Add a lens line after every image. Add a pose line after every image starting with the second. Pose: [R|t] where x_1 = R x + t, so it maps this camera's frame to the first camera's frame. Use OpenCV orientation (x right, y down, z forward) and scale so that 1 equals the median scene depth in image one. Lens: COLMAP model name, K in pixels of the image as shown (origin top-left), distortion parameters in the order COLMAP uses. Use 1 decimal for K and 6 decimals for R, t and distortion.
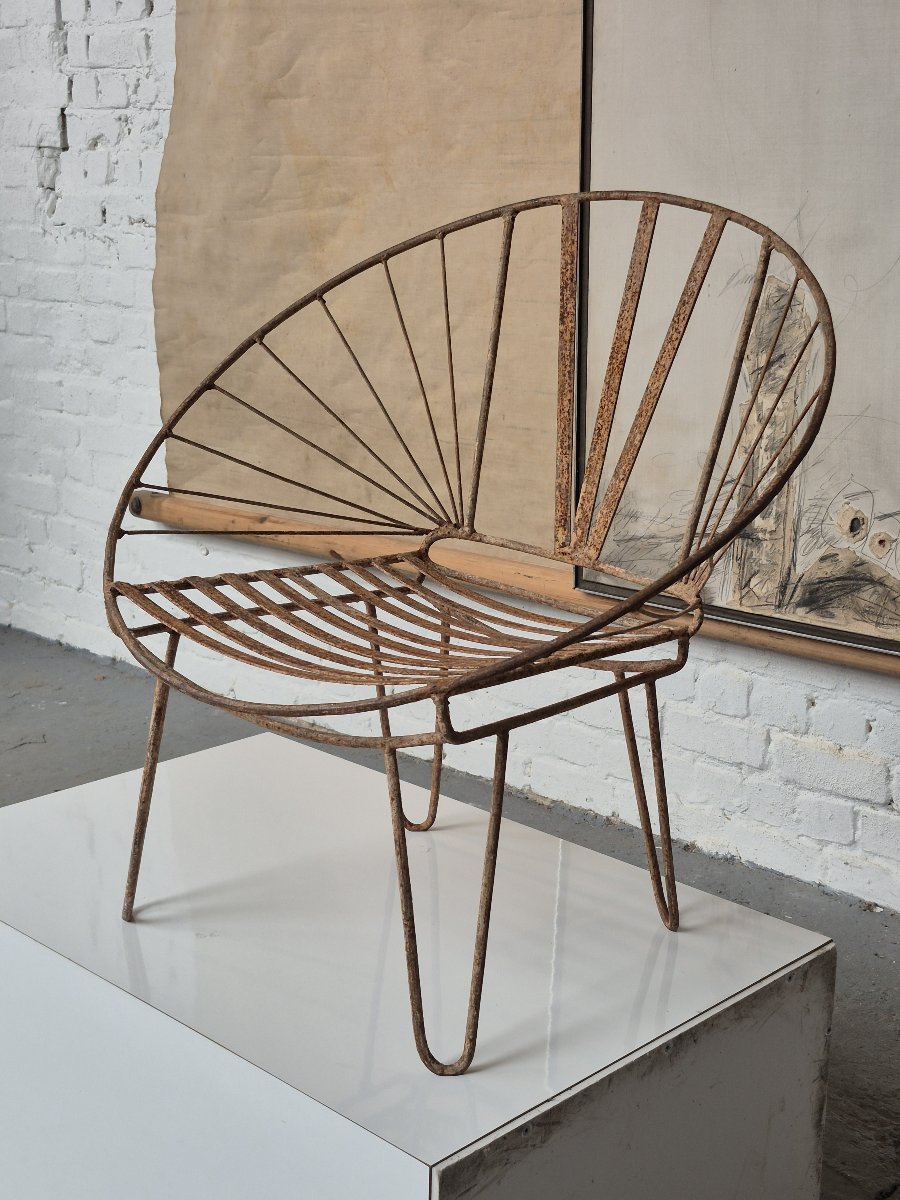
lens RADIAL K [[1674.2, 0, 415.1], [0, 1674.2, 605.6], [0, 0, 1]] dist [0.089253, 0.000000]
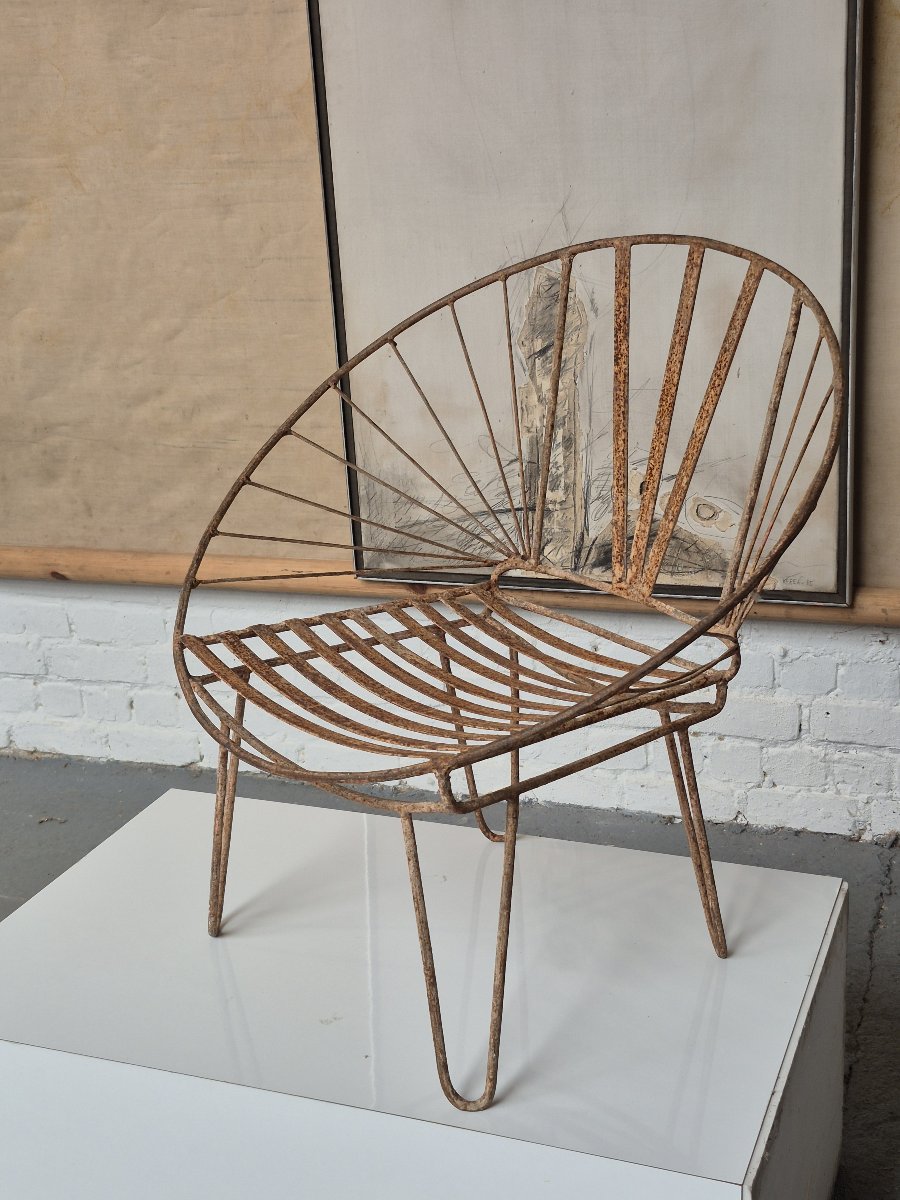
lens RADIAL K [[1674.2, 0, 441.8], [0, 1674.2, 603.9], [0, 0, 1]] dist [0.089253, 0.000000]
pose [[0.914259, -0.171032, 0.367257, -0.261791], [0.148677, 0.984913, 0.088554, -0.086047], [-0.376862, -0.026359, 0.925894, 0.036487]]
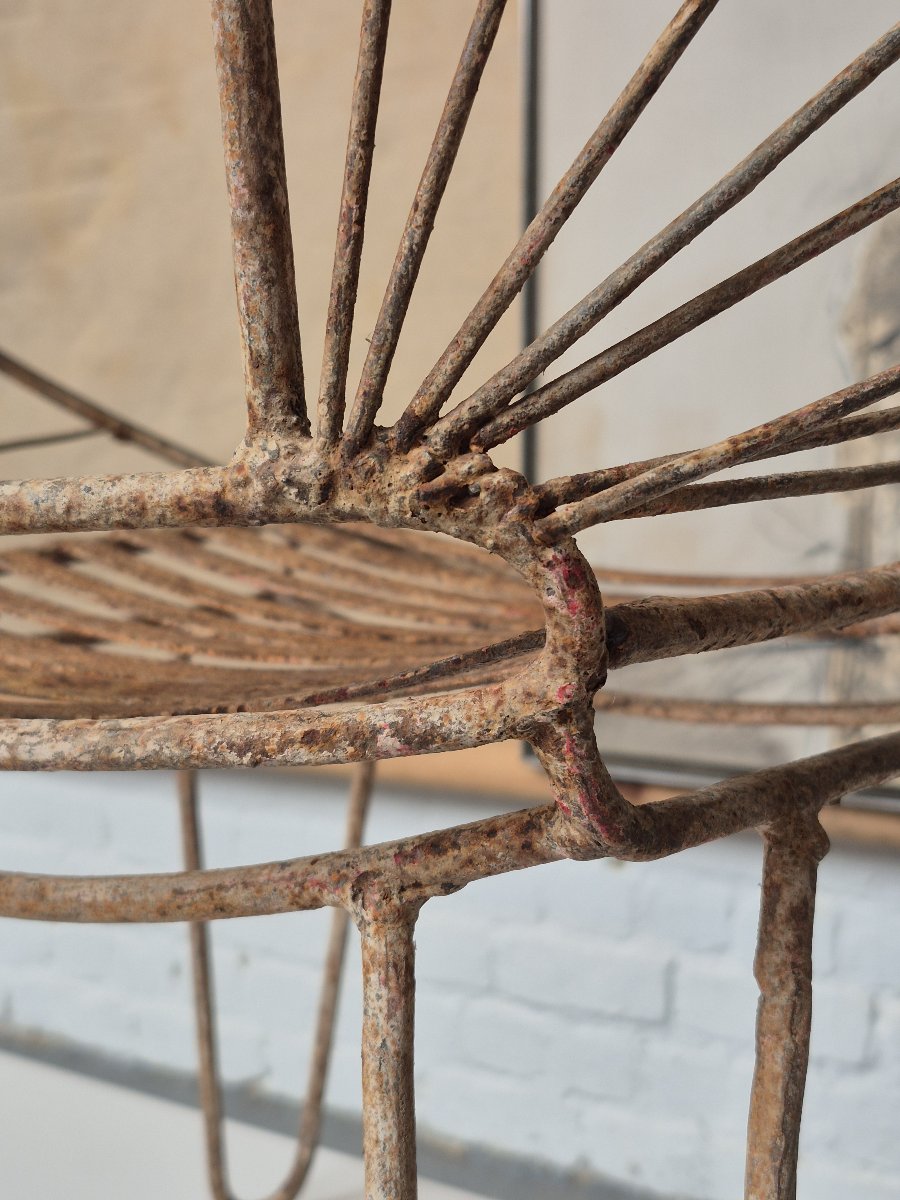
lens RADIAL K [[1674.2, 0, 442.6], [0, 1674.2, 597.0], [0, 0, 1]] dist [0.089253, 0.000000]
pose [[0.980184, -0.003457, 0.198057, -0.051825], [0.038359, 0.984234, -0.172660, 0.036647], [-0.194337, 0.176836, 0.964864, 0.482178]]
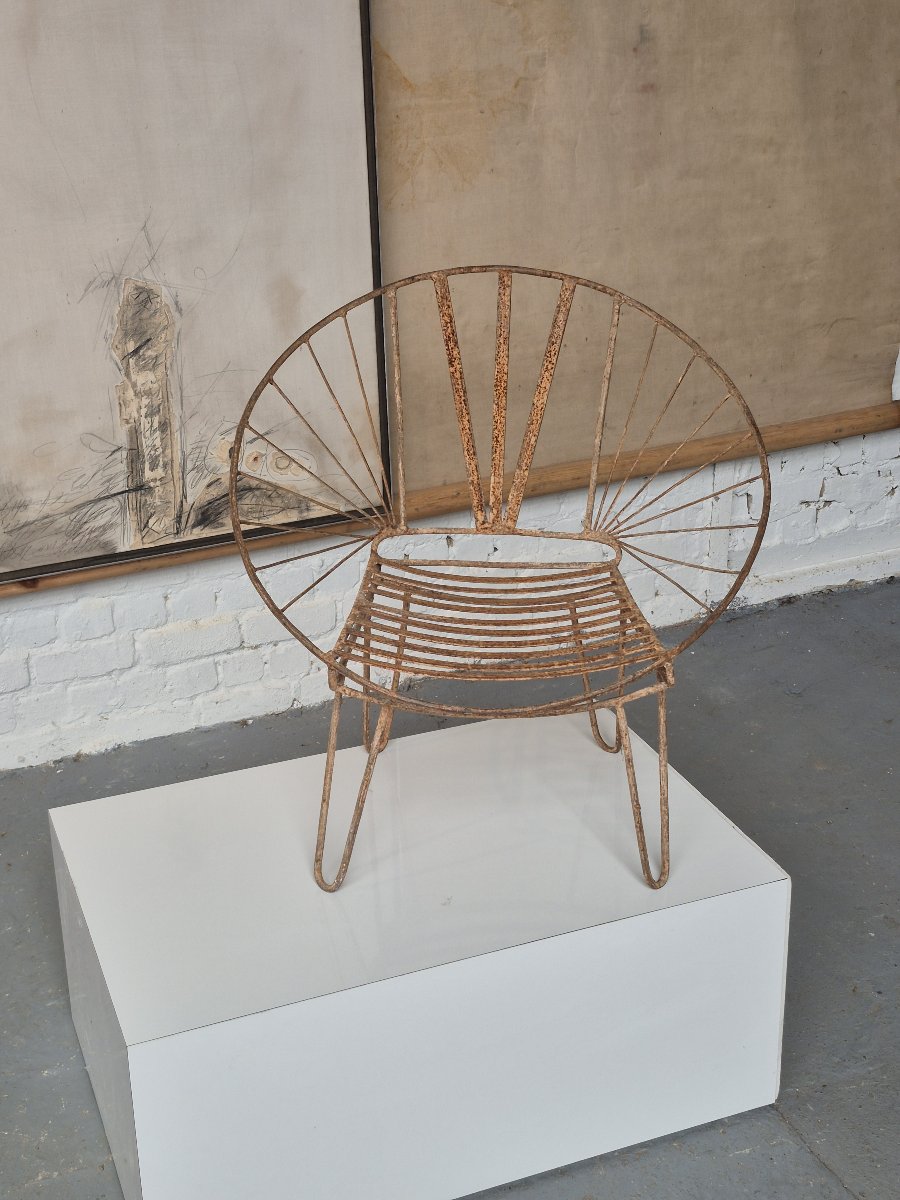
lens RADIAL K [[1674.2, 0, 459.1], [0, 1674.2, 586.4], [0, 0, 1]] dist [0.089253, 0.000000]
pose [[0.390028, -0.376328, 0.840390, -0.763730], [0.248649, 0.921810, 0.297390, -0.282040], [-0.886596, 0.092971, 0.453105, 0.258309]]
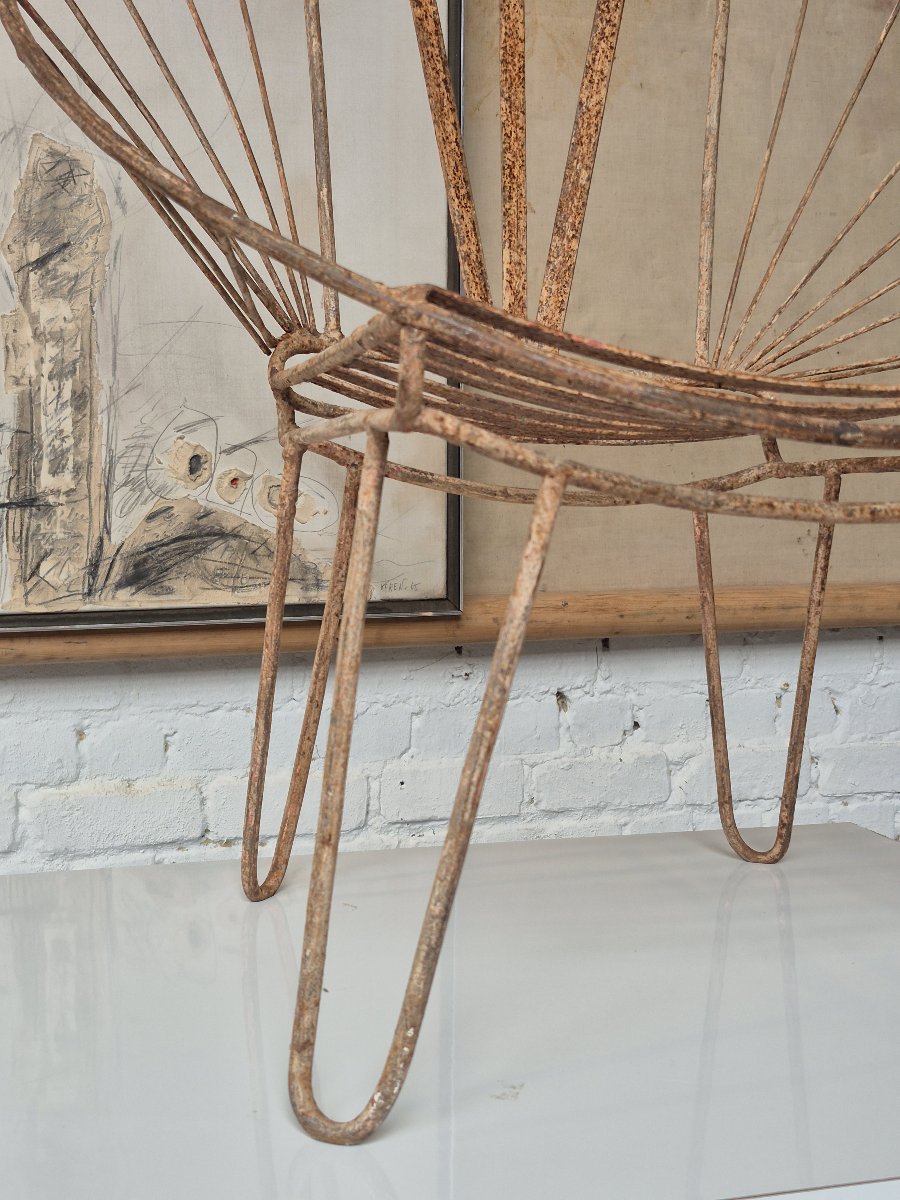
lens RADIAL K [[1674.2, 0, 460.9], [0, 1674.2, 597.4], [0, 0, 1]] dist [0.089253, 0.000000]
pose [[0.456708, -0.088589, 0.885195, -0.355865], [0.213821, 0.976792, -0.012562, 0.045658], [-0.863539, 0.195010, 0.465051, 0.526162]]
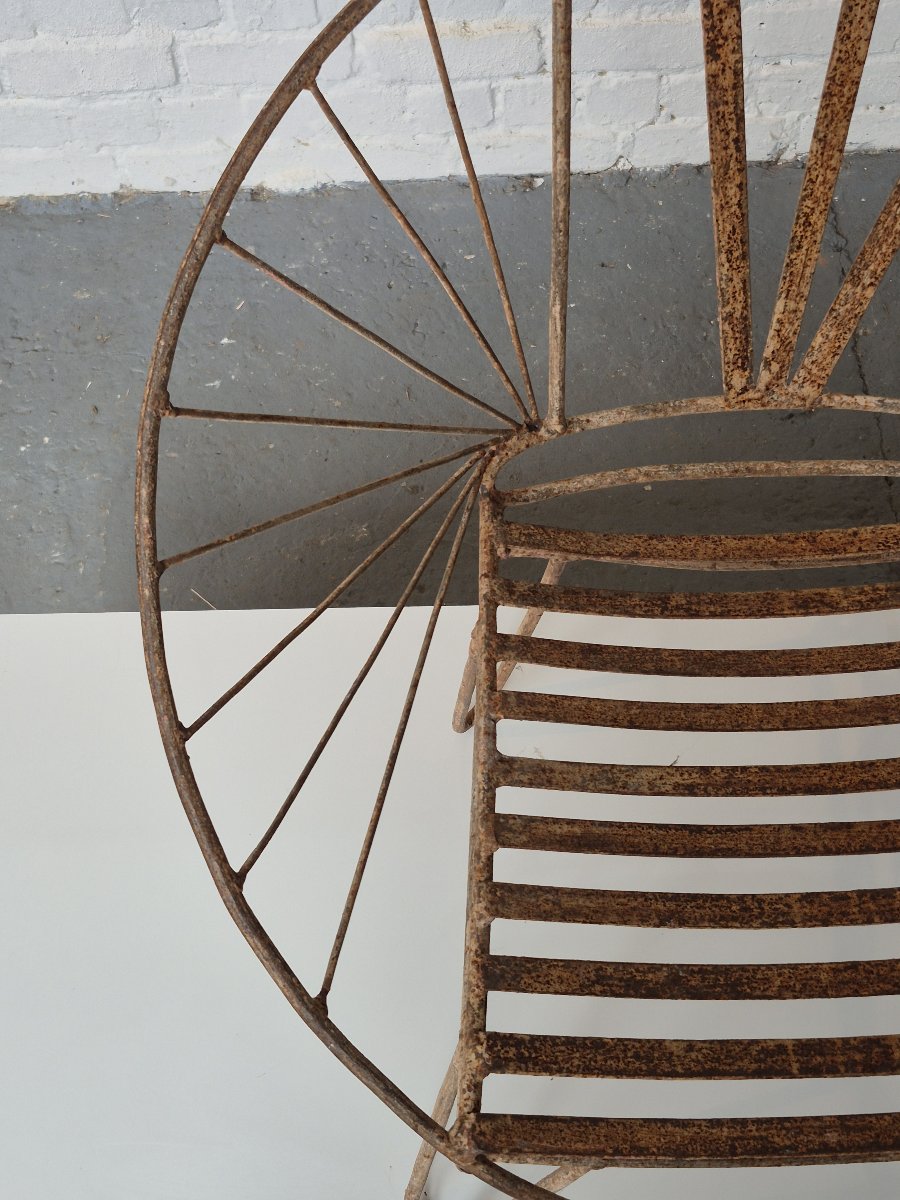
lens RADIAL K [[1674.2, 0, 447.6], [0, 1674.2, 601.5], [0, 0, 1]] dist [0.089253, 0.000000]
pose [[0.692284, -0.635002, 0.342805, -0.165111], [0.199672, 0.625058, 0.754608, -0.325069], [-0.693450, -0.453955, 0.559510, 0.512487]]
